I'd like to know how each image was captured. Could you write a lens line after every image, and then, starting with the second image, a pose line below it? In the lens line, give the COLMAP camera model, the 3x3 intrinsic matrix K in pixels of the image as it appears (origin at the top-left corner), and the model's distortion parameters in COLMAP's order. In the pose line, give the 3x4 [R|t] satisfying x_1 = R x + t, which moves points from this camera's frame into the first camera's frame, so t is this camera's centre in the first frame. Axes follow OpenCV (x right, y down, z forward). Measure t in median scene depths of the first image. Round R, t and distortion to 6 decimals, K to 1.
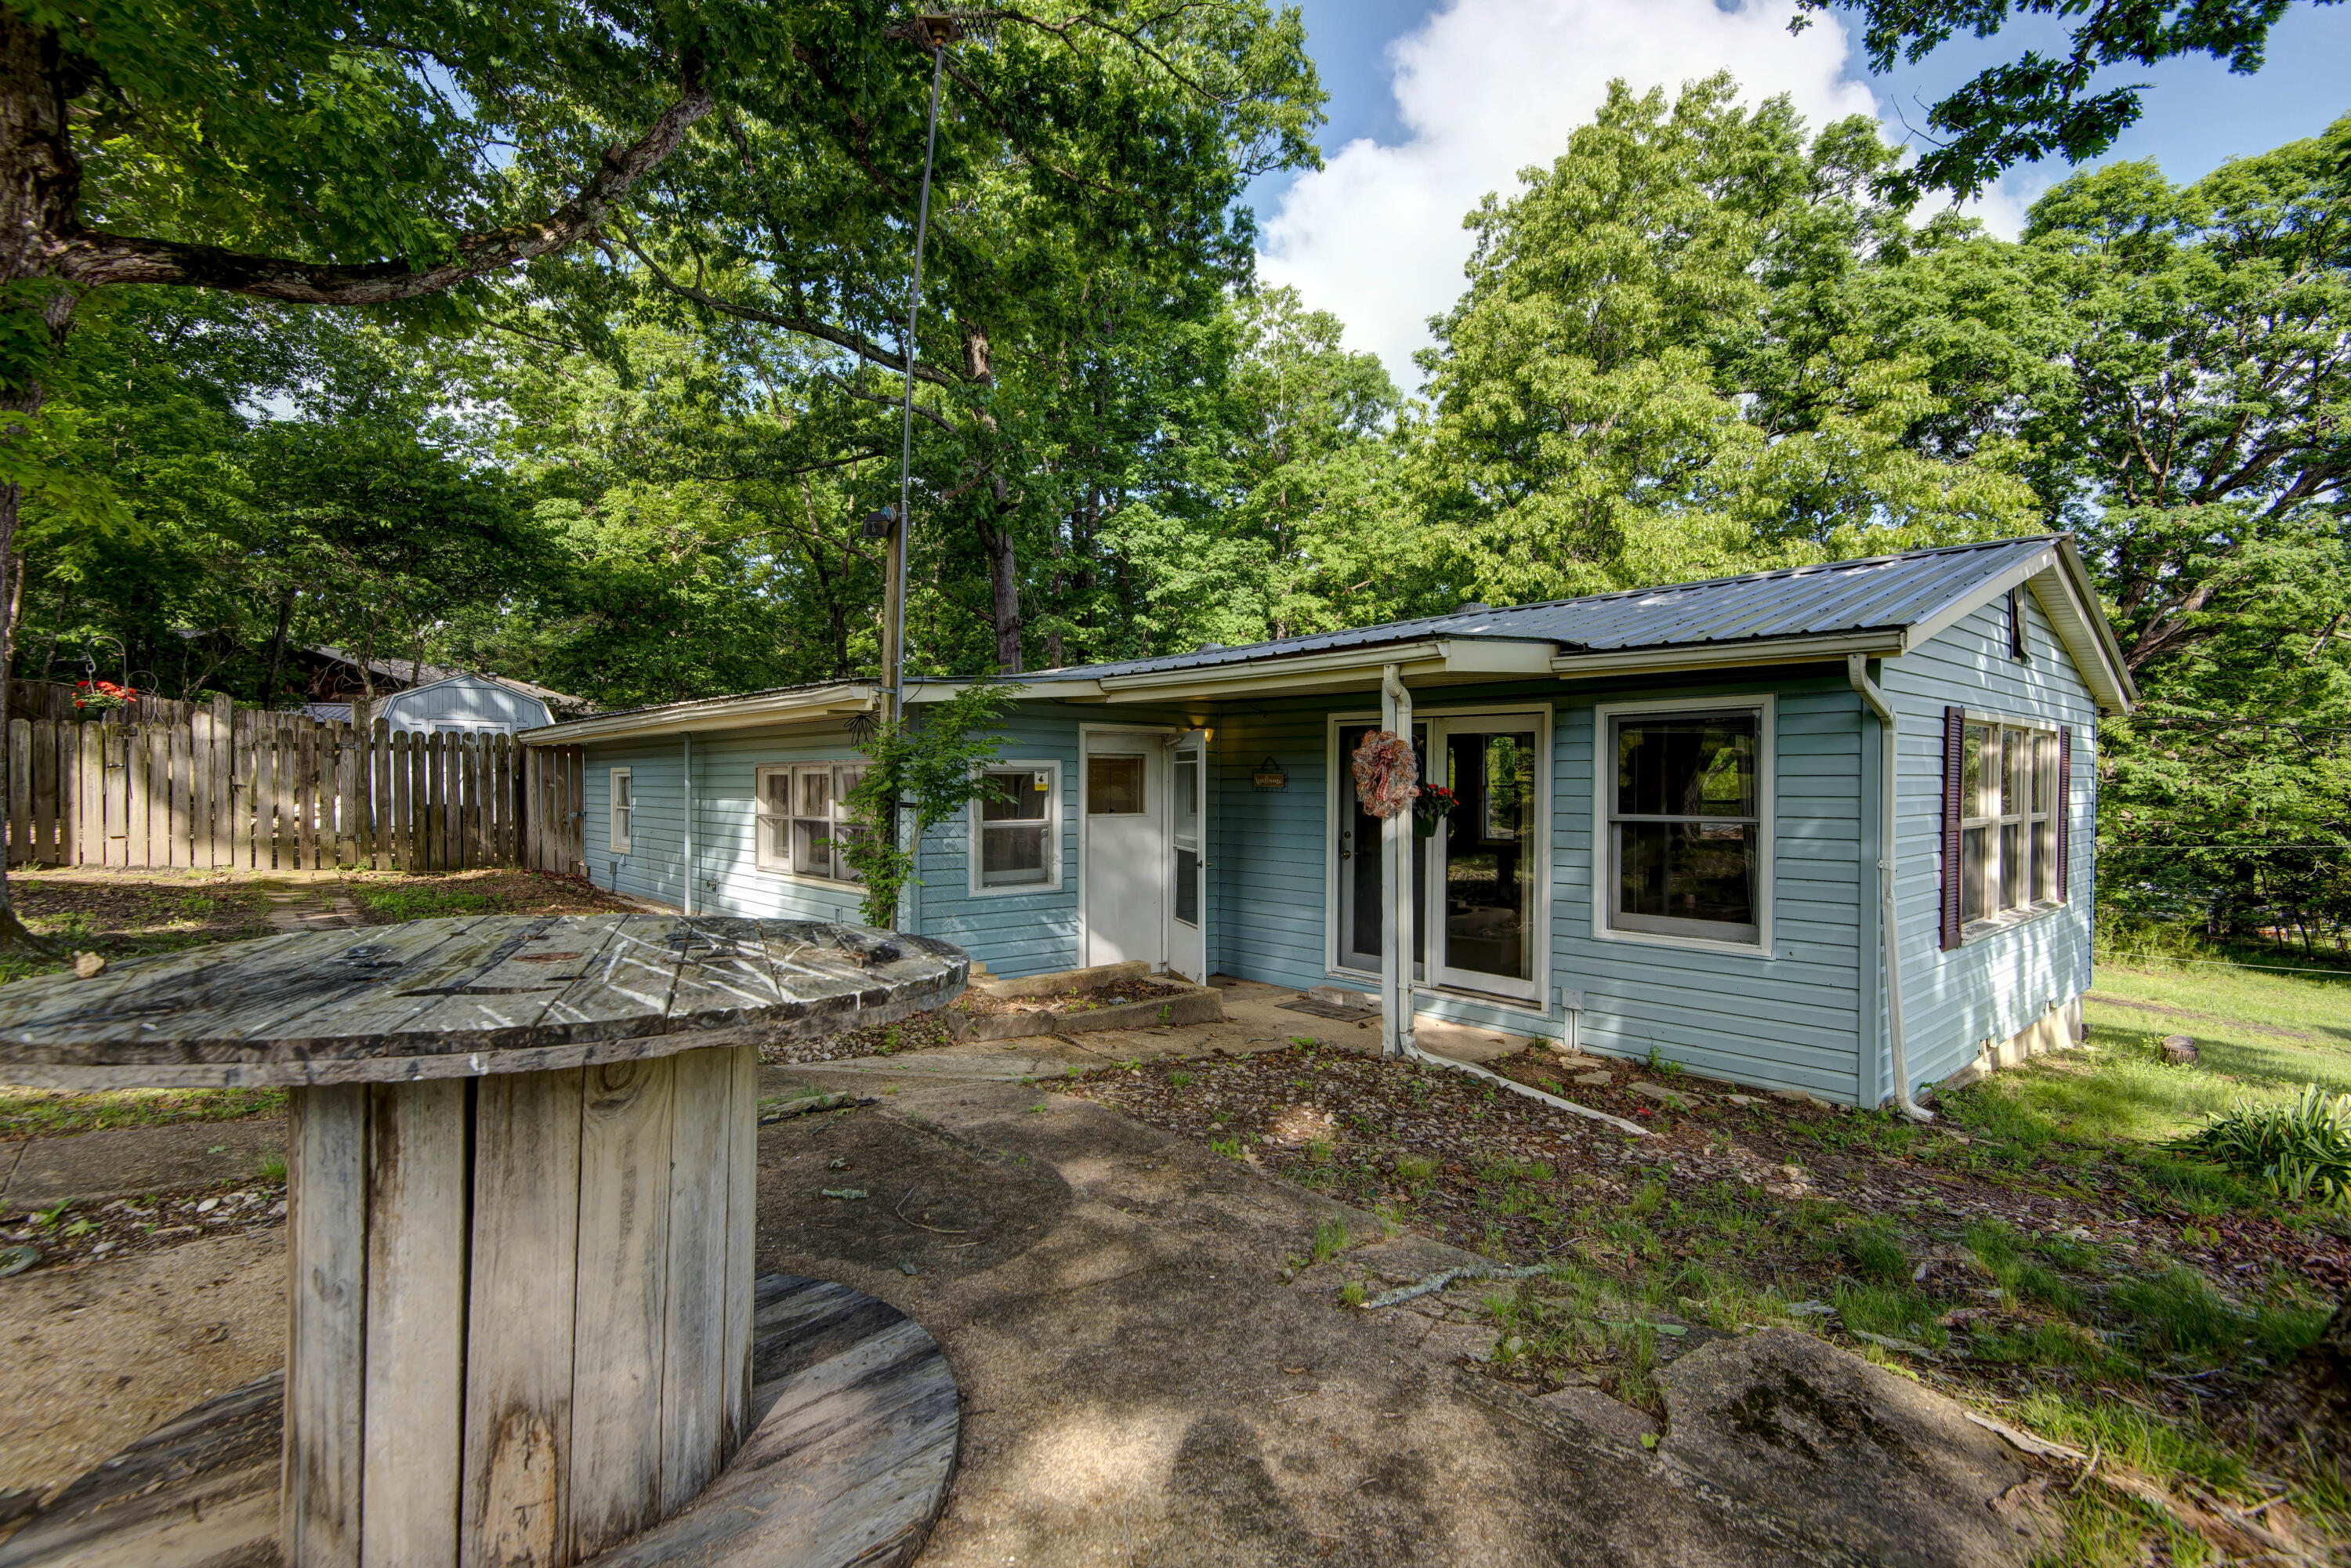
lens RADIAL K [[1091.8, 0, 1165.9], [0, 1091.8, 783.1], [0, 0, 1]] dist [0.023963, -0.015216]
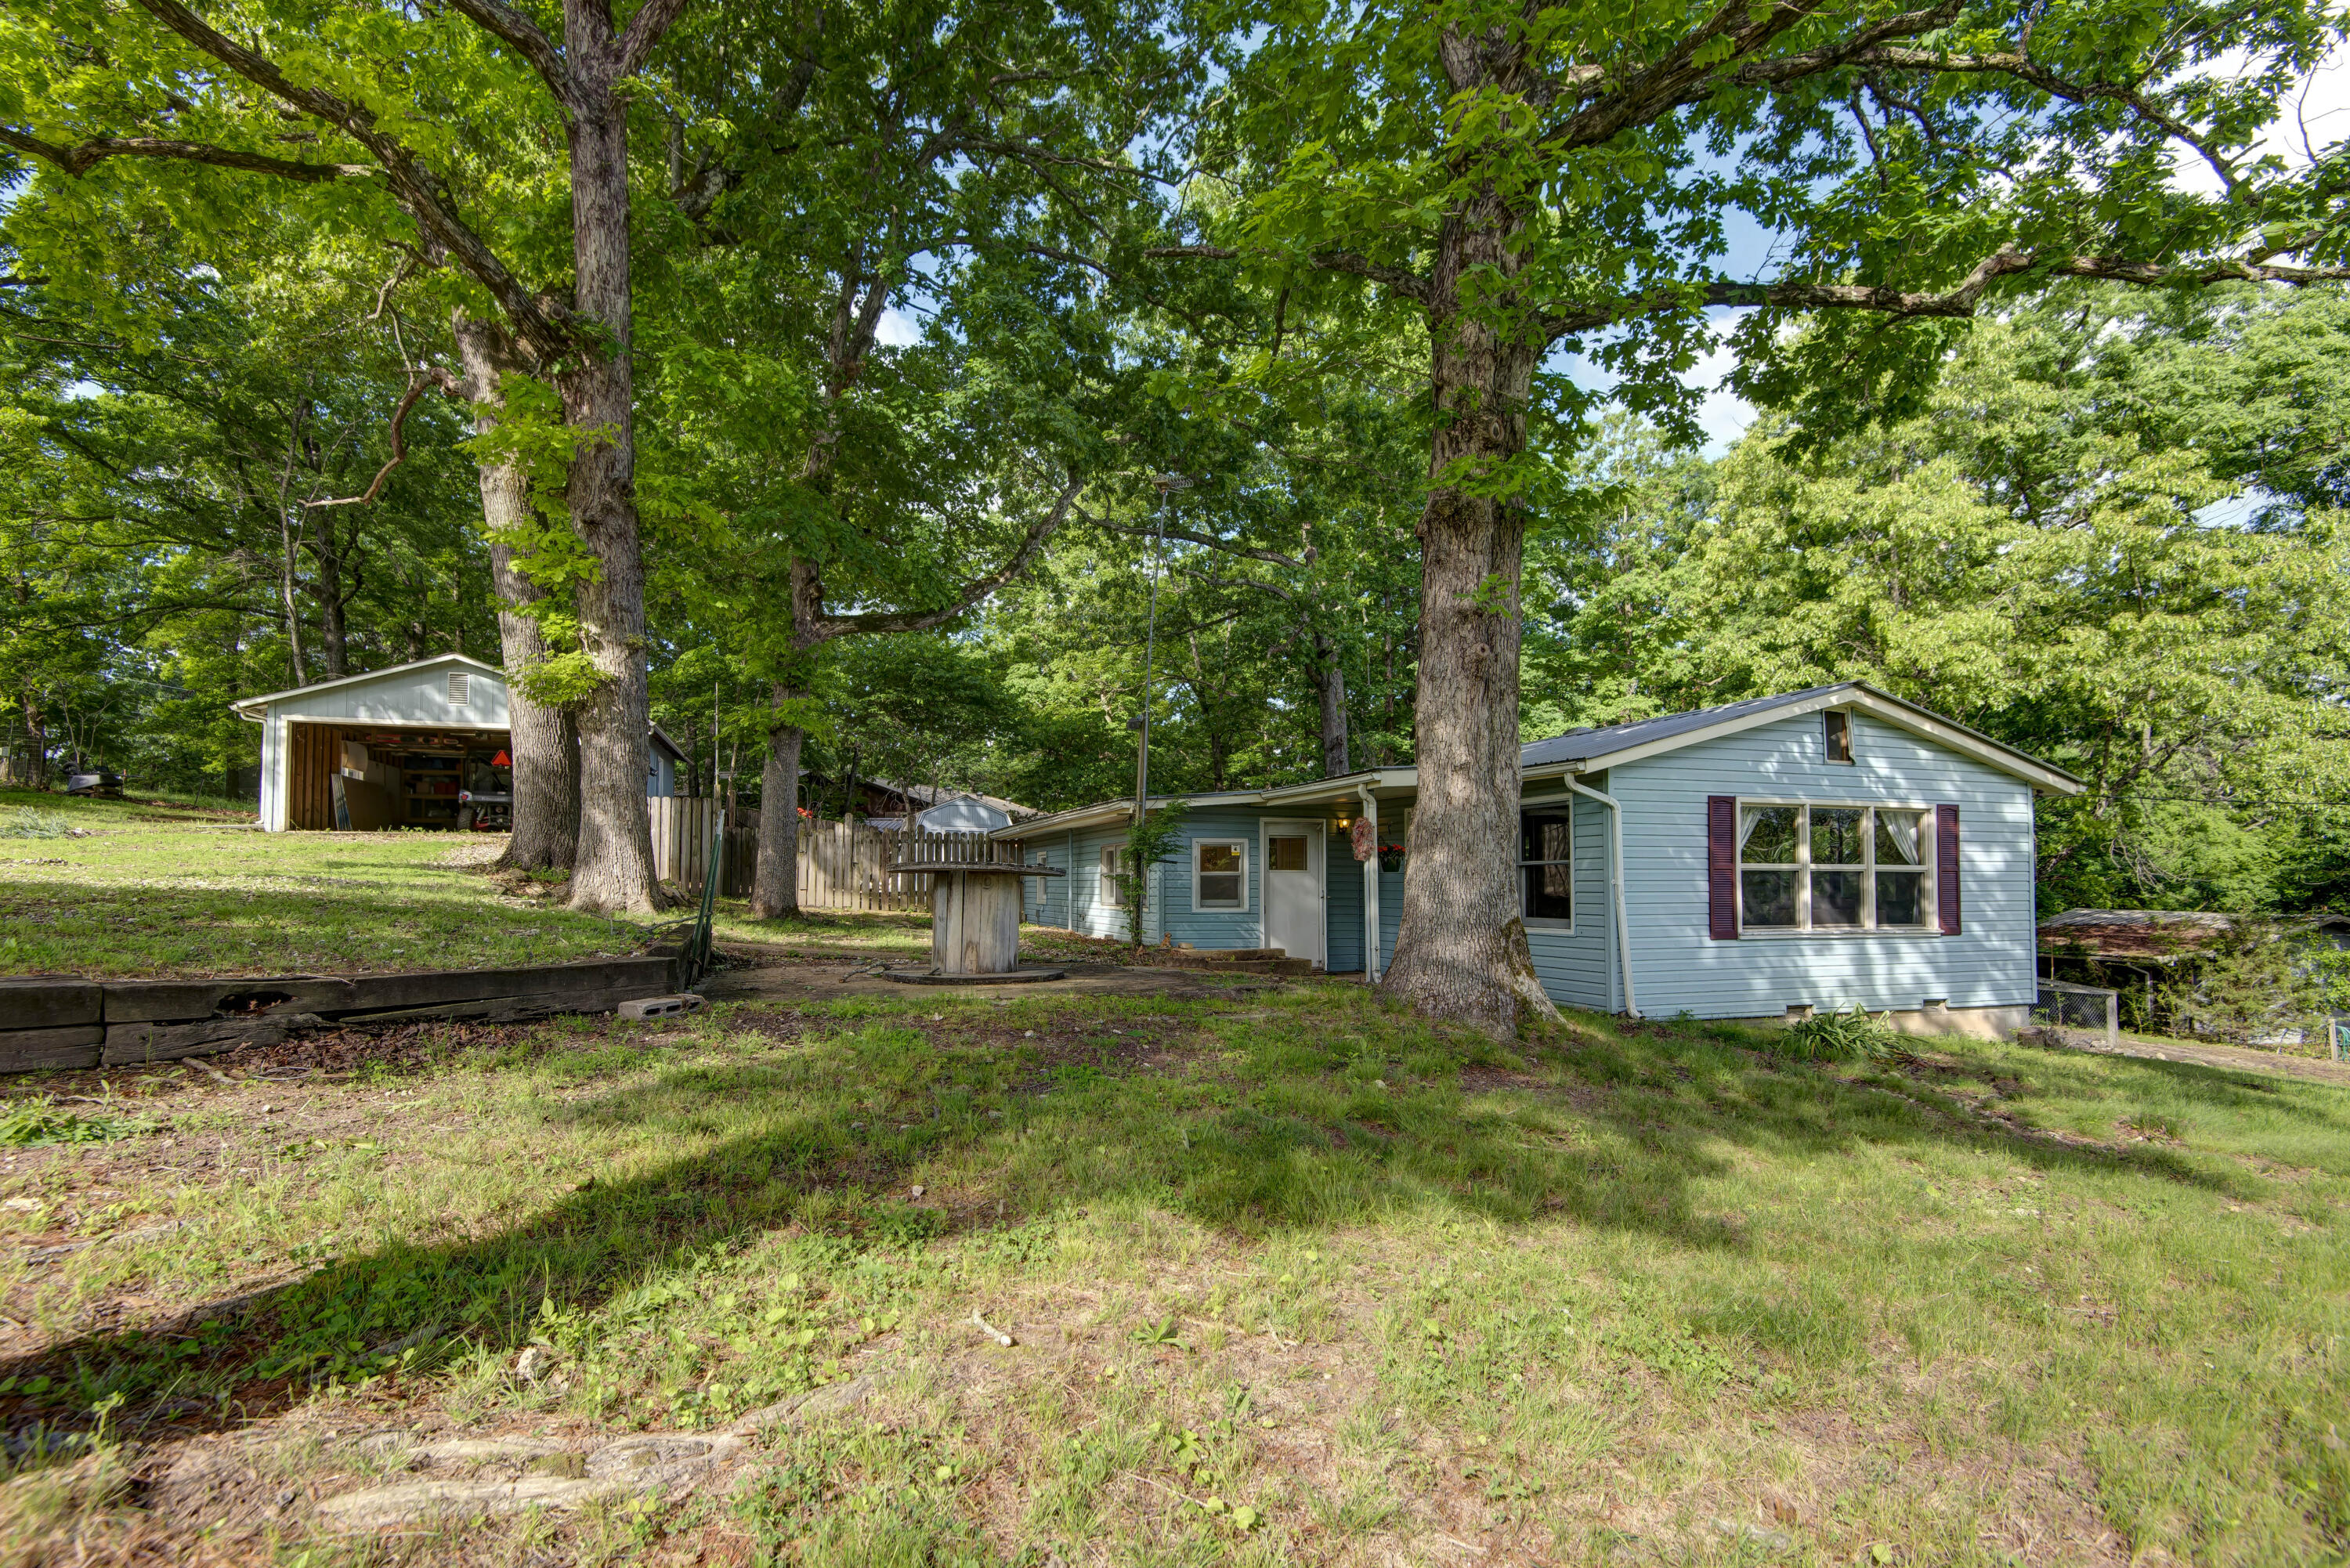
lens RADIAL K [[1091.3, 0, 1178.7], [0, 1091.3, 825.7], [0, 0, 1]] dist [0.023963, -0.015216]
pose [[0.932156, -0.017764, -0.361622, 0.169237], [-0.002316, 0.998483, -0.055017, 0.021481], [0.362050, 0.052121, 0.930700, -0.266751]]
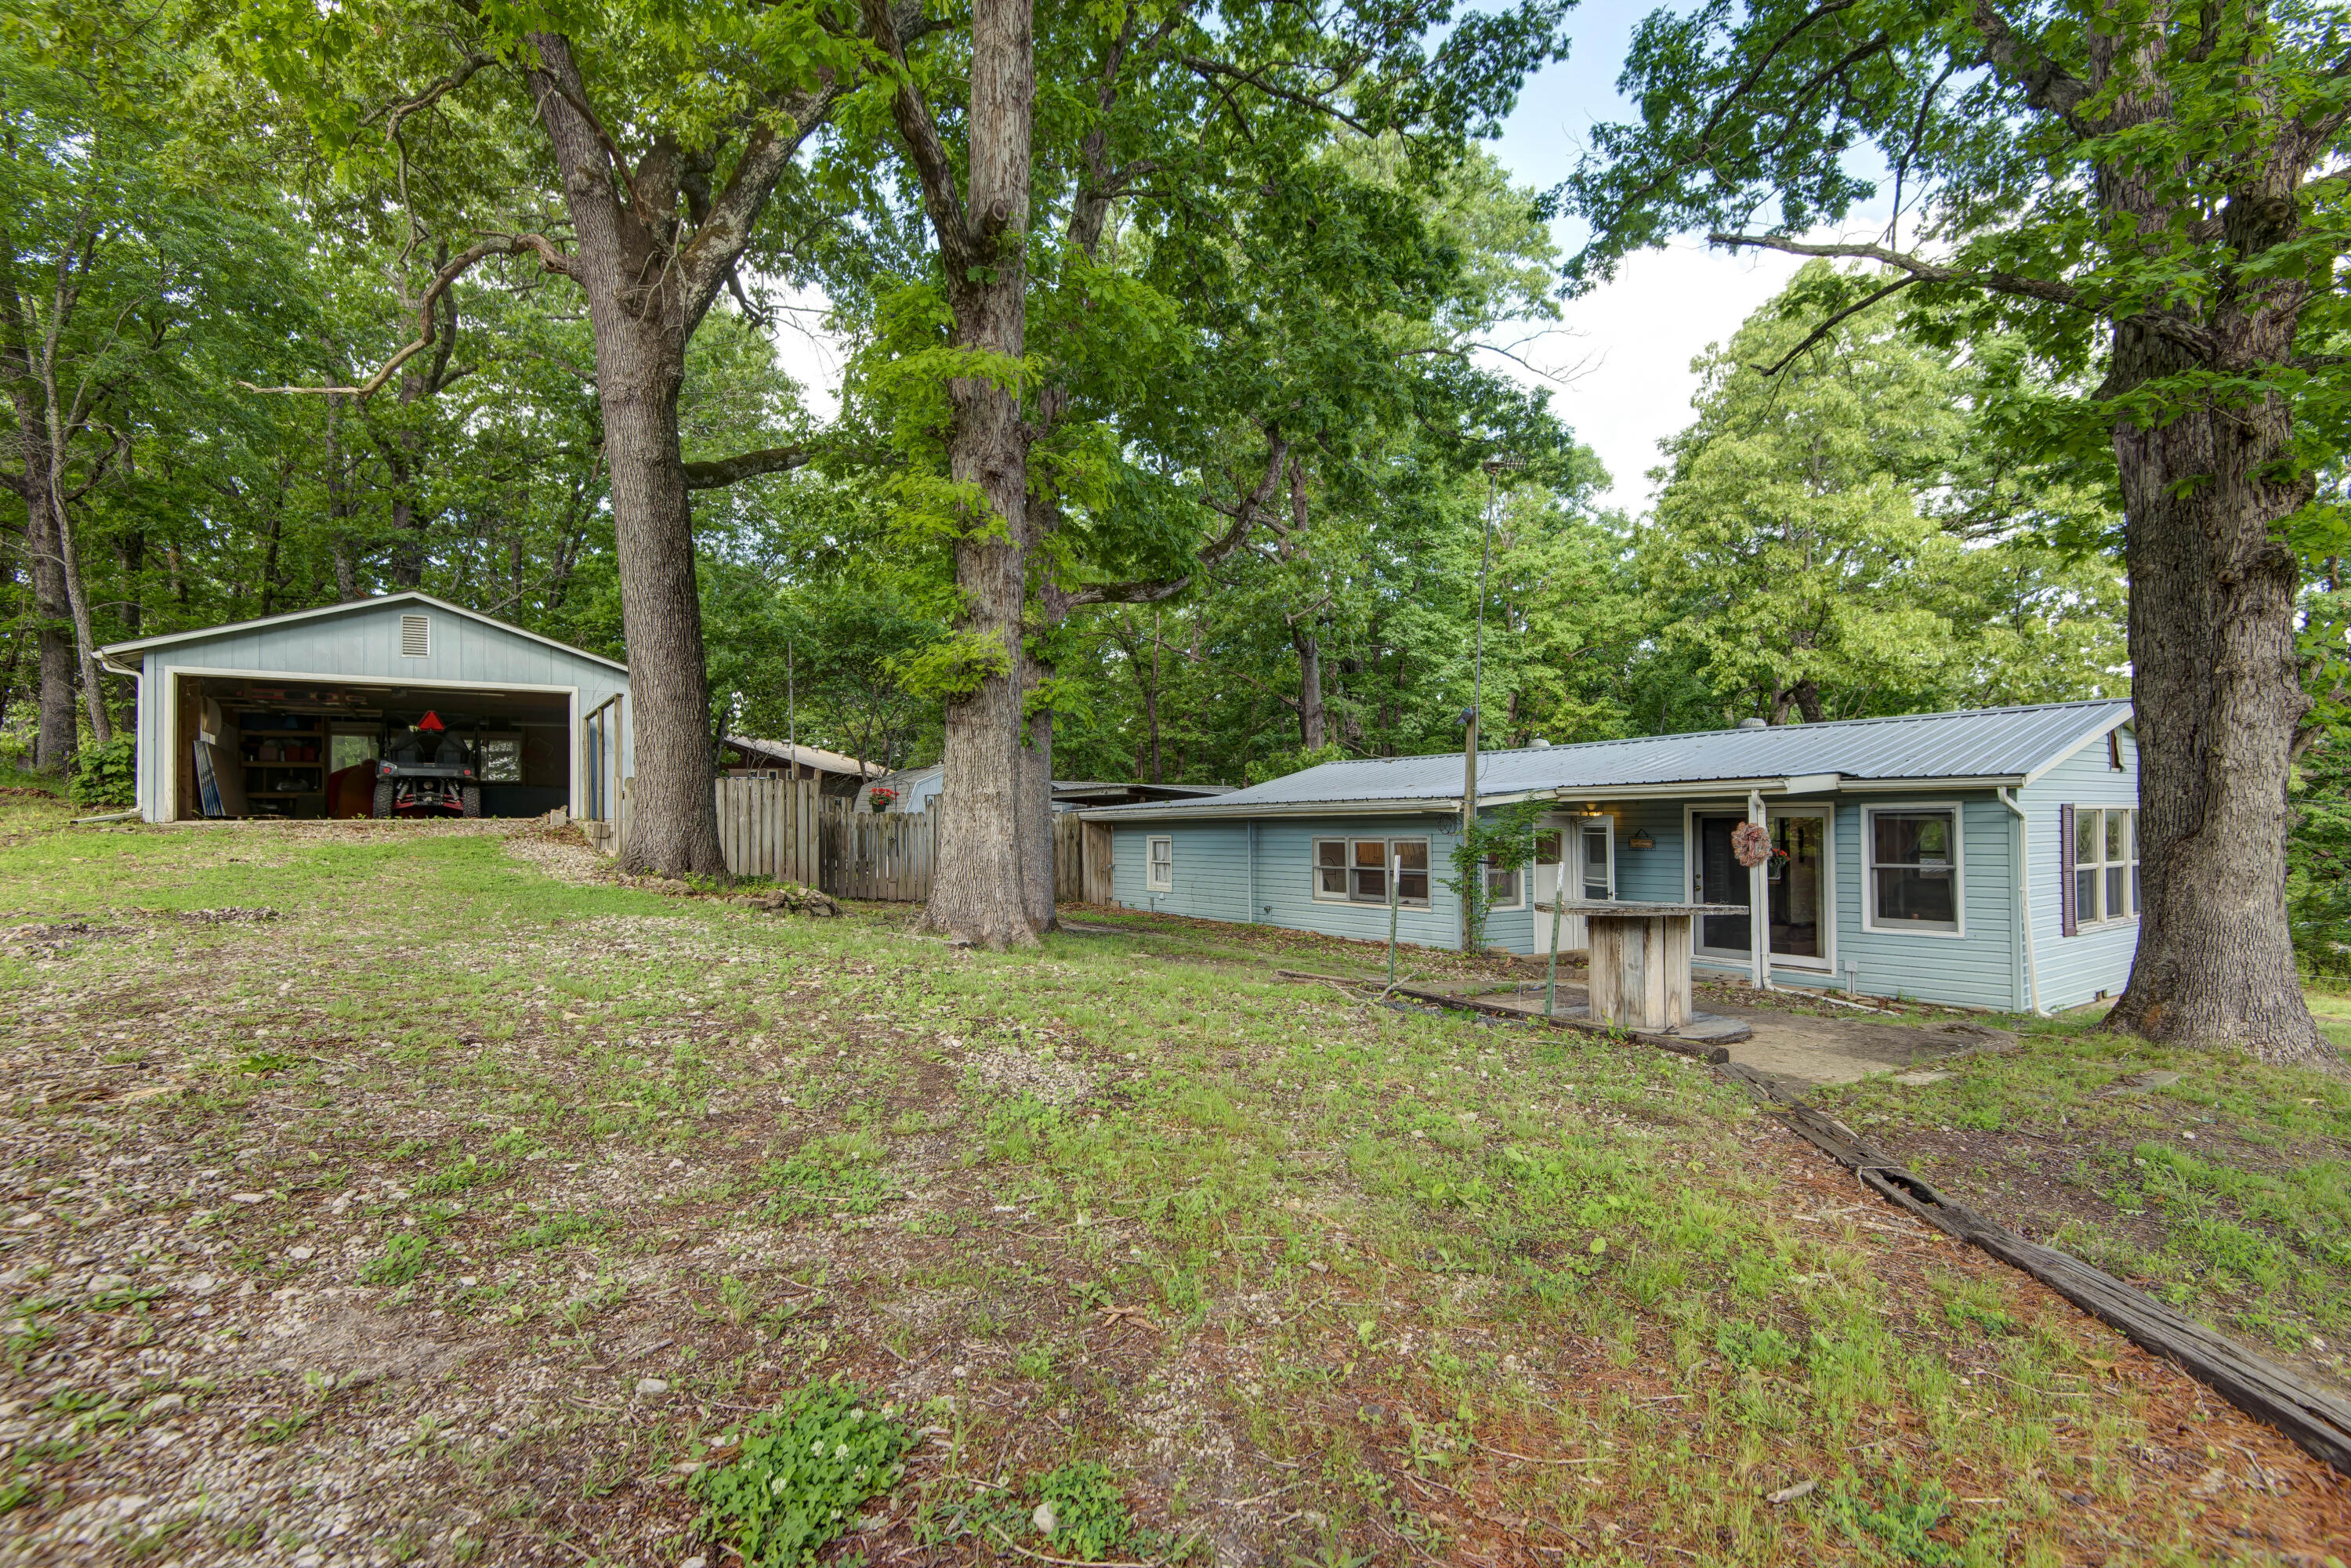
lens RADIAL K [[1091.8, 0, 1223.9], [0, 1091.8, 788.3], [0, 0, 1]] dist [0.023963, -0.015216]
pose [[0.994327, -0.014263, -0.105406, -0.148697], [0.010432, 0.999268, -0.036810, -0.012891], [0.105854, 0.035501, 0.993748, -0.296403]]
